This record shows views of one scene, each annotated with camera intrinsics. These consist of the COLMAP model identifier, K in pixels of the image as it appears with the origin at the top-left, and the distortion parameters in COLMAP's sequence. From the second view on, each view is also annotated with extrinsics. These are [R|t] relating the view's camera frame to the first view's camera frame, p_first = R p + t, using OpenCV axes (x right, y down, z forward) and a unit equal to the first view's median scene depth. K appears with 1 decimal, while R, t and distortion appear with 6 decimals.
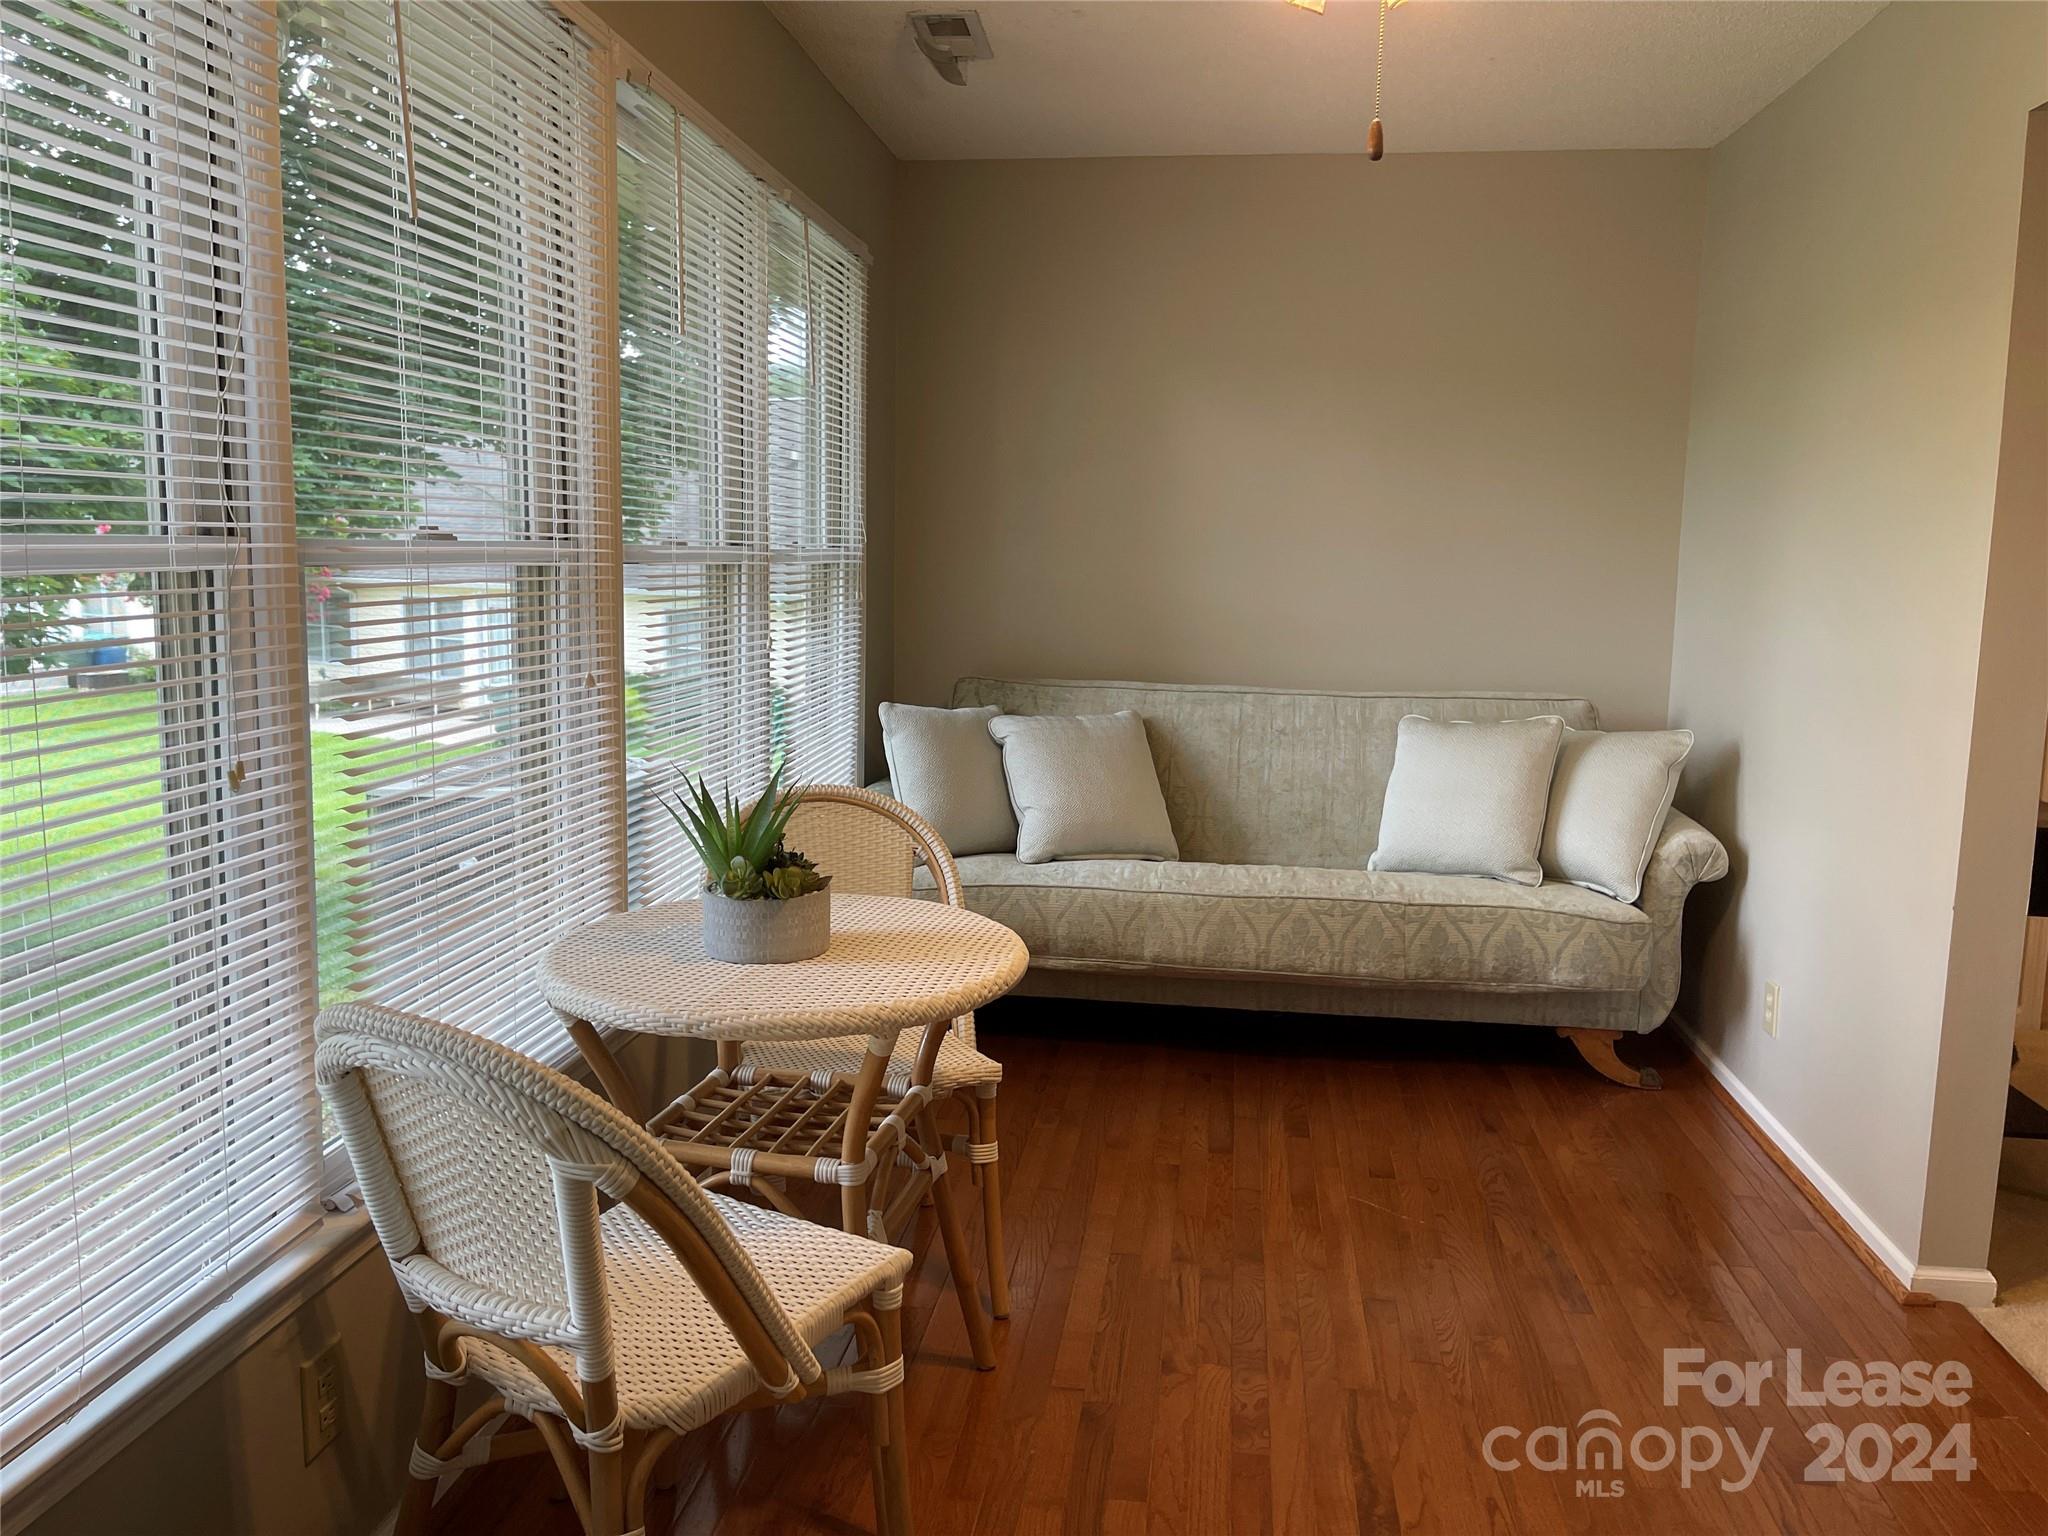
lens RADIAL K [[1526.2, 0, 1028.6], [0, 1526.2, 762.4], [0, 0, 1]] dist [0.066502, -0.094133]
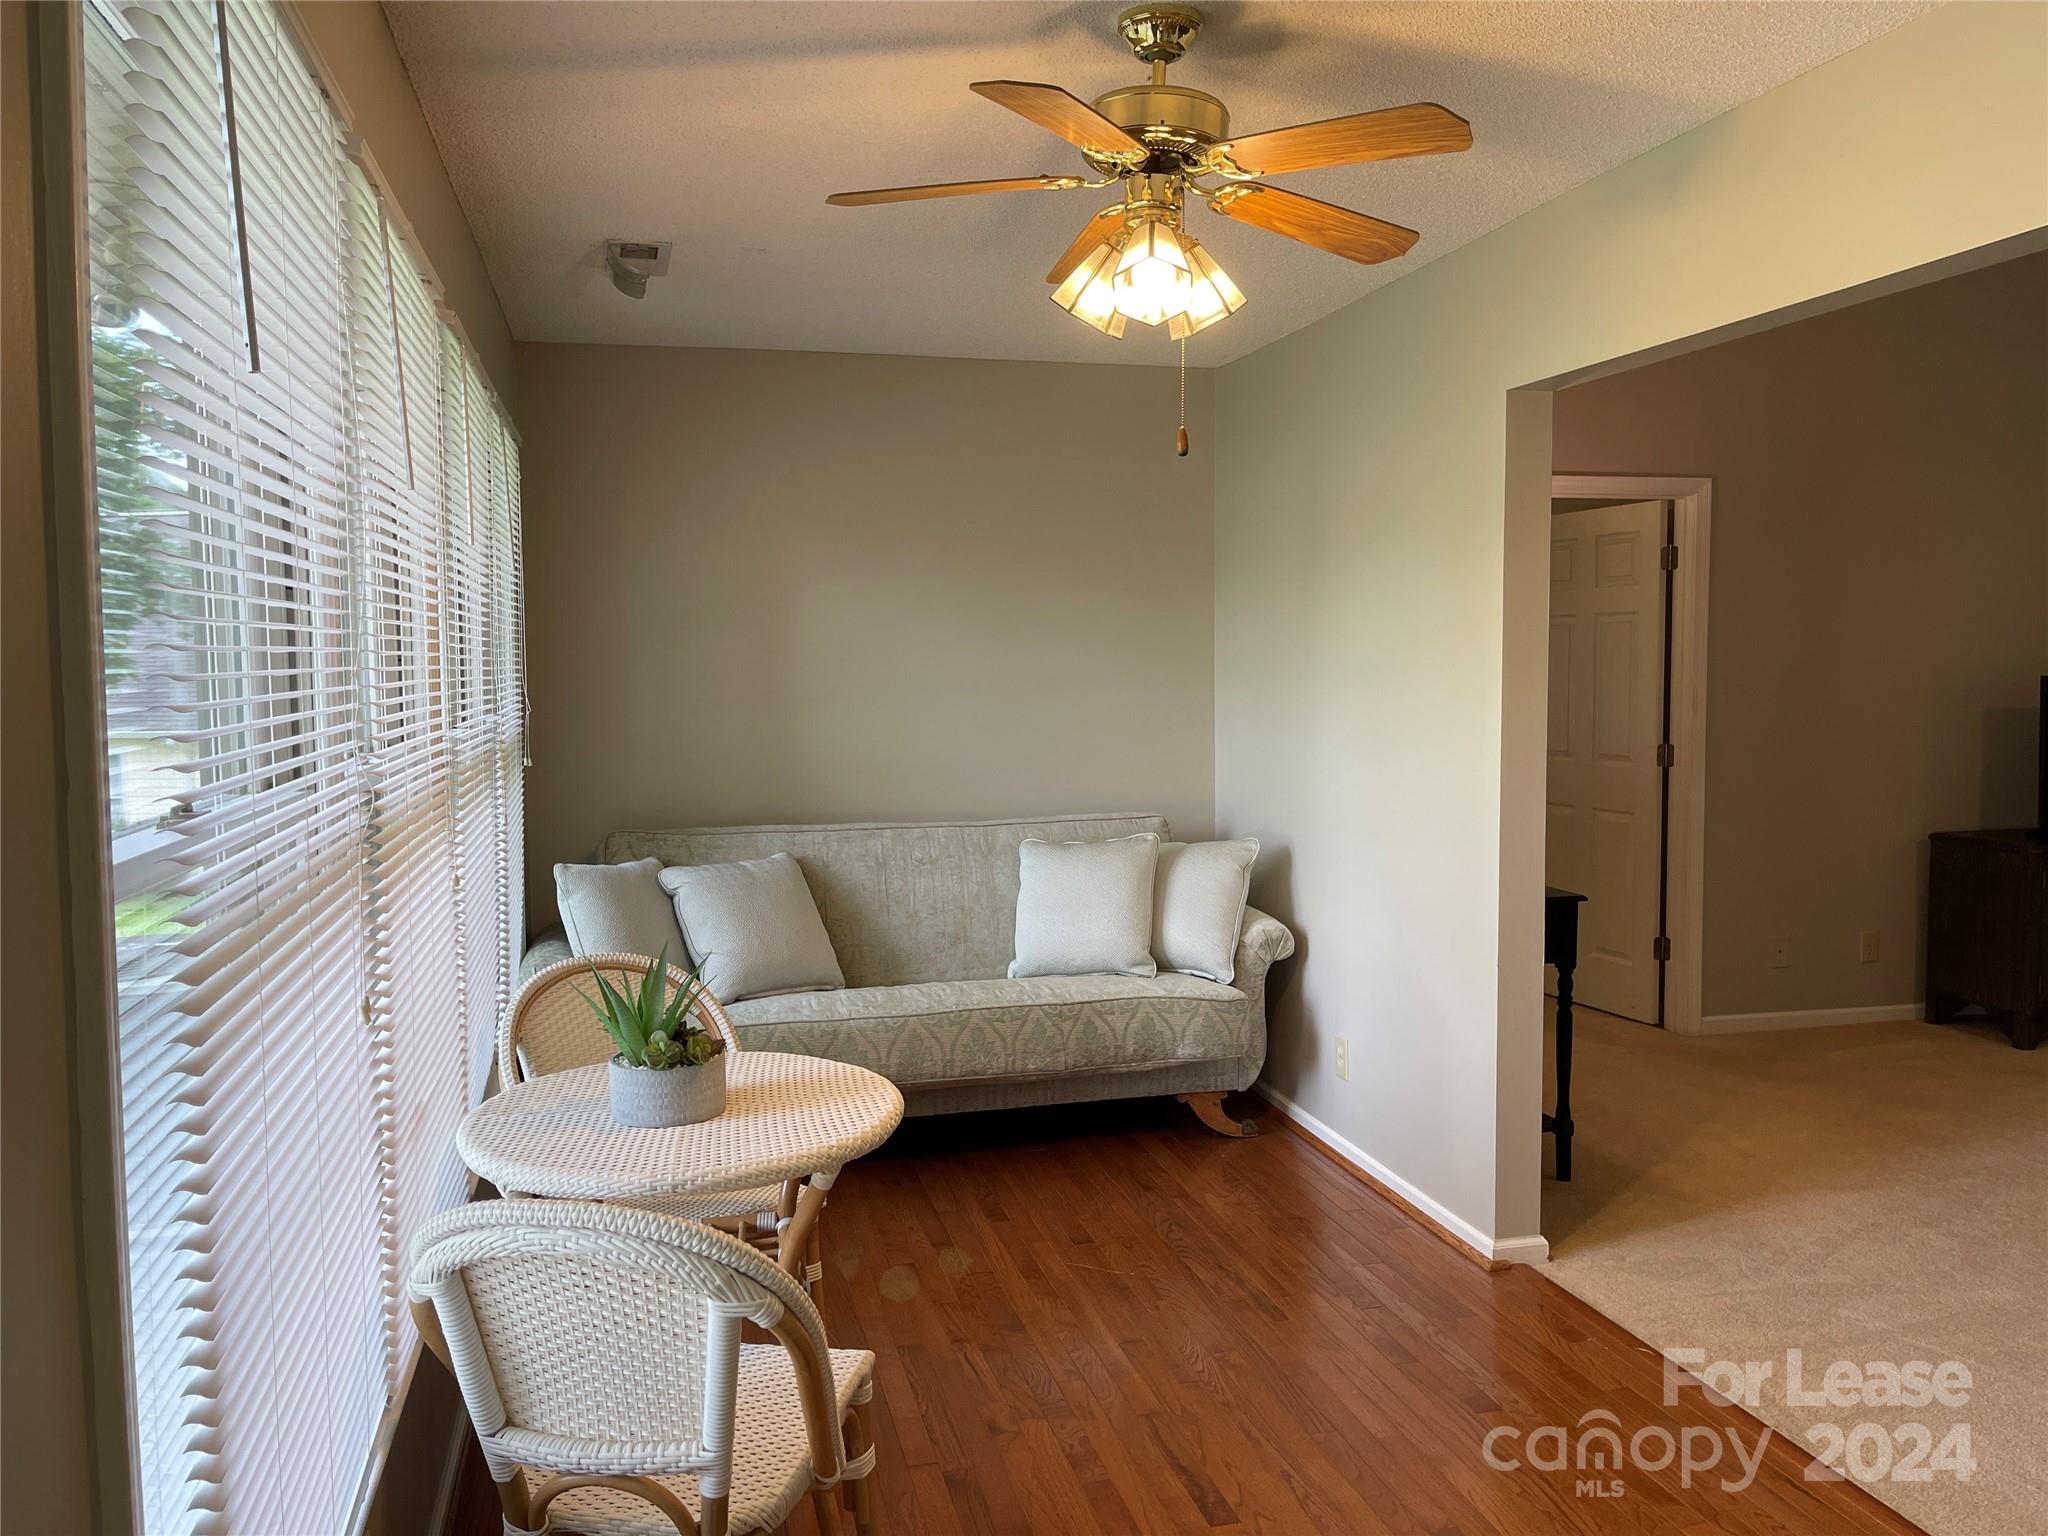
lens RADIAL K [[1526.2, 0, 1028.6], [0, 1526.2, 762.4], [0, 0, 1]] dist [0.066502, -0.094133]
pose [[0.932206, -0.052077, 0.358162, -0.181698], [0.076666, 0.995550, -0.054789, -0.028916], [-0.353715, 0.078534, 0.932051, -0.088436]]
